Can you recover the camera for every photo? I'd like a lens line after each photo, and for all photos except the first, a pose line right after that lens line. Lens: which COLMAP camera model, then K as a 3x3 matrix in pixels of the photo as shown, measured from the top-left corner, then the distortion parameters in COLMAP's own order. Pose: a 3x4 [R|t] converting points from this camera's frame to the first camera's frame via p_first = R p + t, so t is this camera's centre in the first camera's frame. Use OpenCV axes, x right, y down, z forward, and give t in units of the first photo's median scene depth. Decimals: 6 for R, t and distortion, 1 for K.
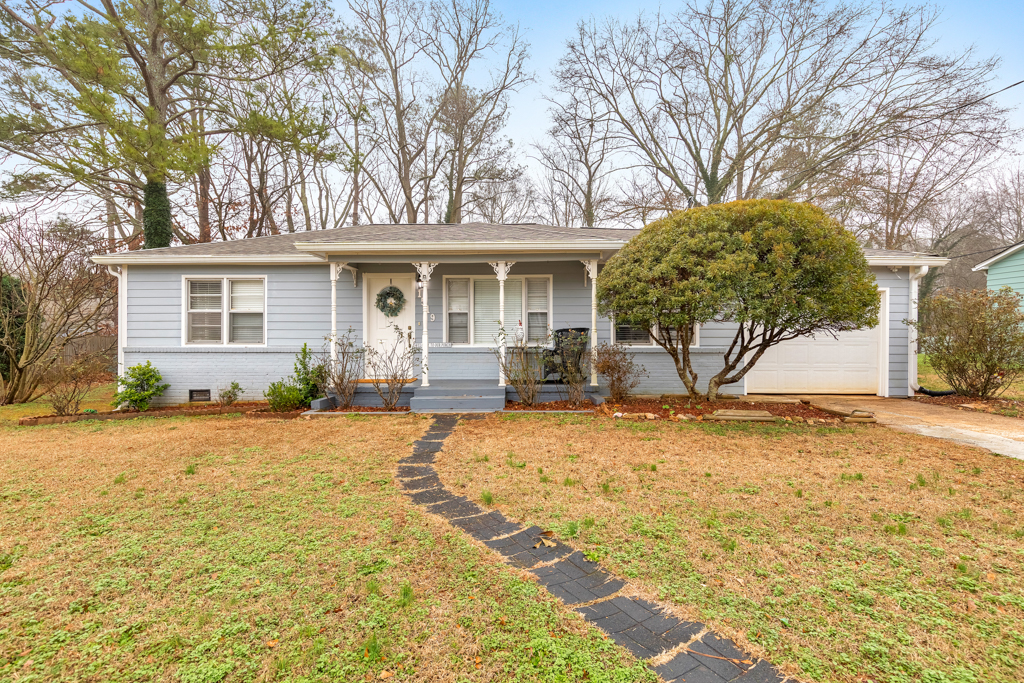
lens RADIAL K [[445.2, 0, 514.1], [0, 445.2, 335.7], [0, 0, 1]] dist [0.003699, 0.000127]
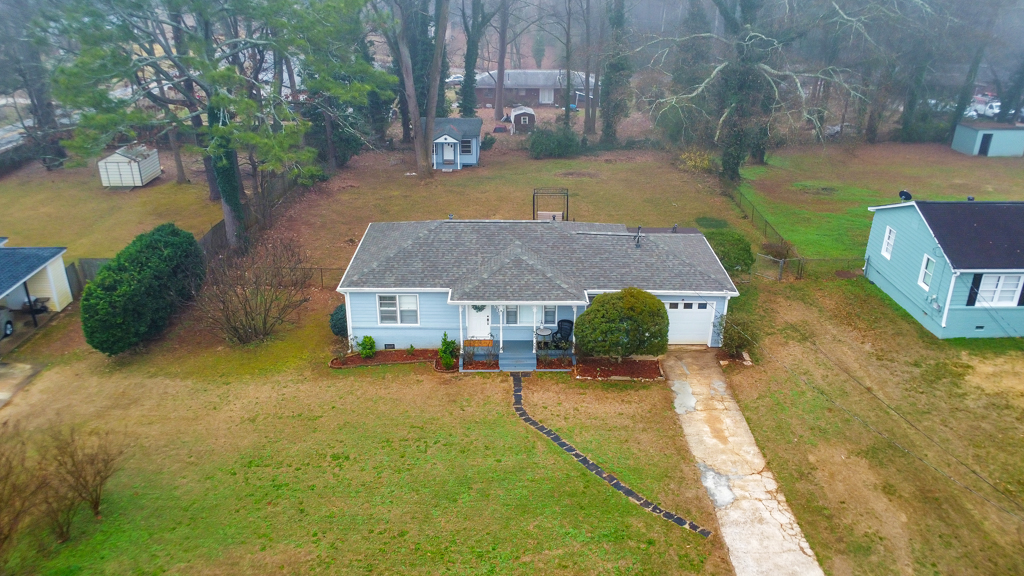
lens RADIAL K [[776.5, 0, 512.0], [0, 776.5, 288.0], [0, 0, 1]] dist [0.003063, 0.005683]
pose [[0.999819, -0.004505, 0.018463, -0.209907], [-0.003459, 0.912144, 0.409855, -1.798412], [-0.018687, -0.409845, 0.911964, -2.488404]]
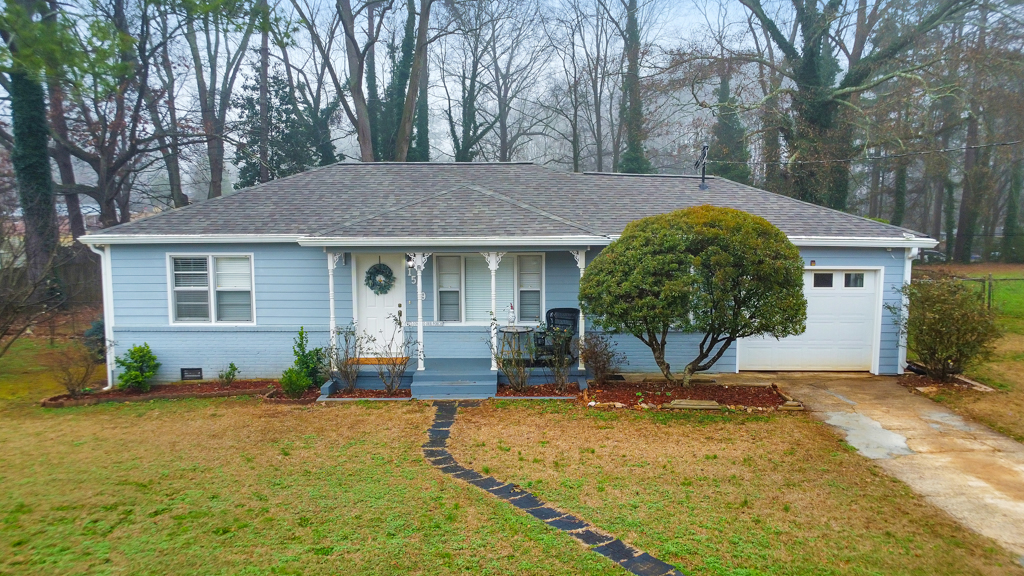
lens RADIAL K [[776.5, 0, 512.0], [0, 776.5, 288.0], [0, 0, 1]] dist [0.003063, 0.005683]
pose [[0.999988, -0.002861, -0.003934, 0.022160], [0.003273, 0.994036, 0.108999, -0.269380], [0.003599, -0.109011, 0.994034, -0.776616]]
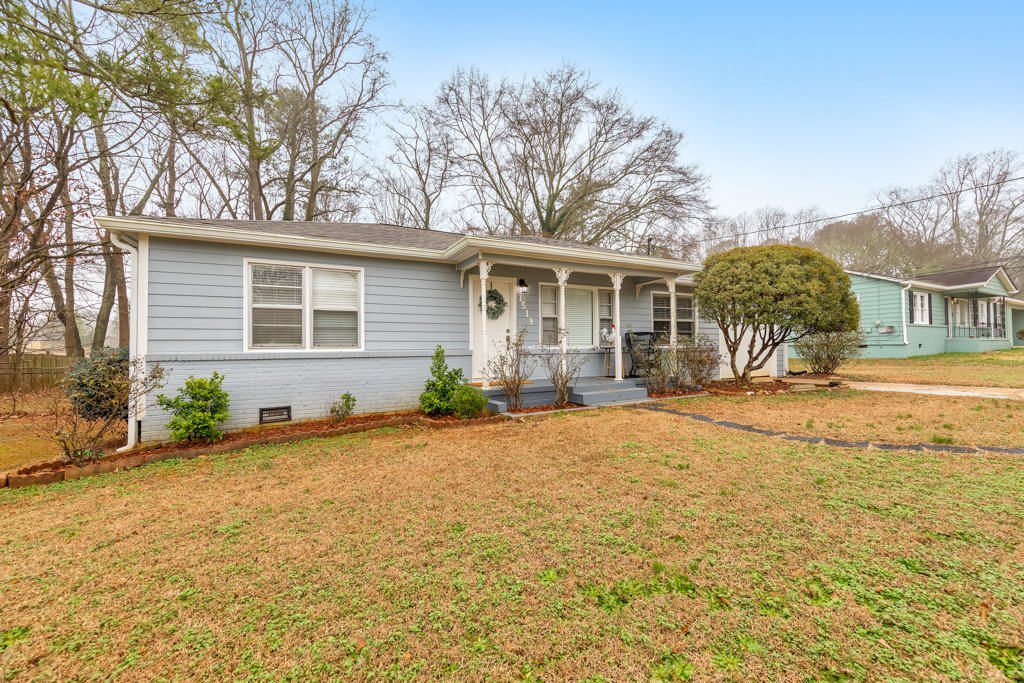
lens RADIAL K [[393.7, 0, 509.0], [0, 393.7, 340.6], [0, 0, 1]] dist [0.000278, 0.000024]
pose [[0.881104, -0.000616, 0.472922, -0.738446], [0.011231, 0.999744, -0.019623, 0.025126], [-0.472789, 0.022601, 0.880886, 0.222098]]
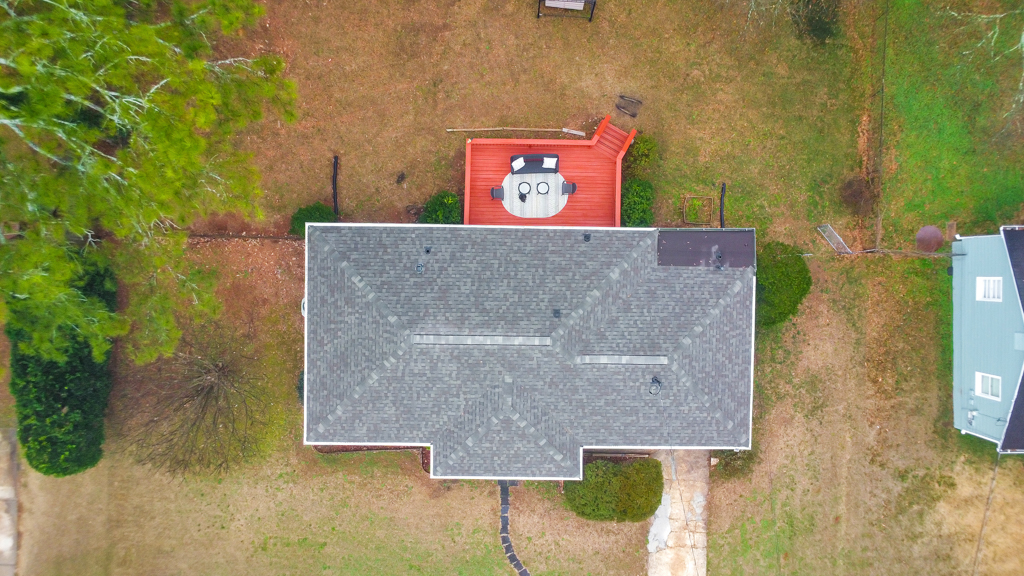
lens RADIAL K [[776.5, 0, 512.0], [0, 776.5, 288.0], [0, 0, 1]] dist [0.003063, 0.005683]
pose [[0.999830, -0.006607, 0.017223, -0.140021], [-0.017340, -0.018122, 0.999685, -3.679989], [-0.006293, -0.999814, -0.018233, 1.834836]]
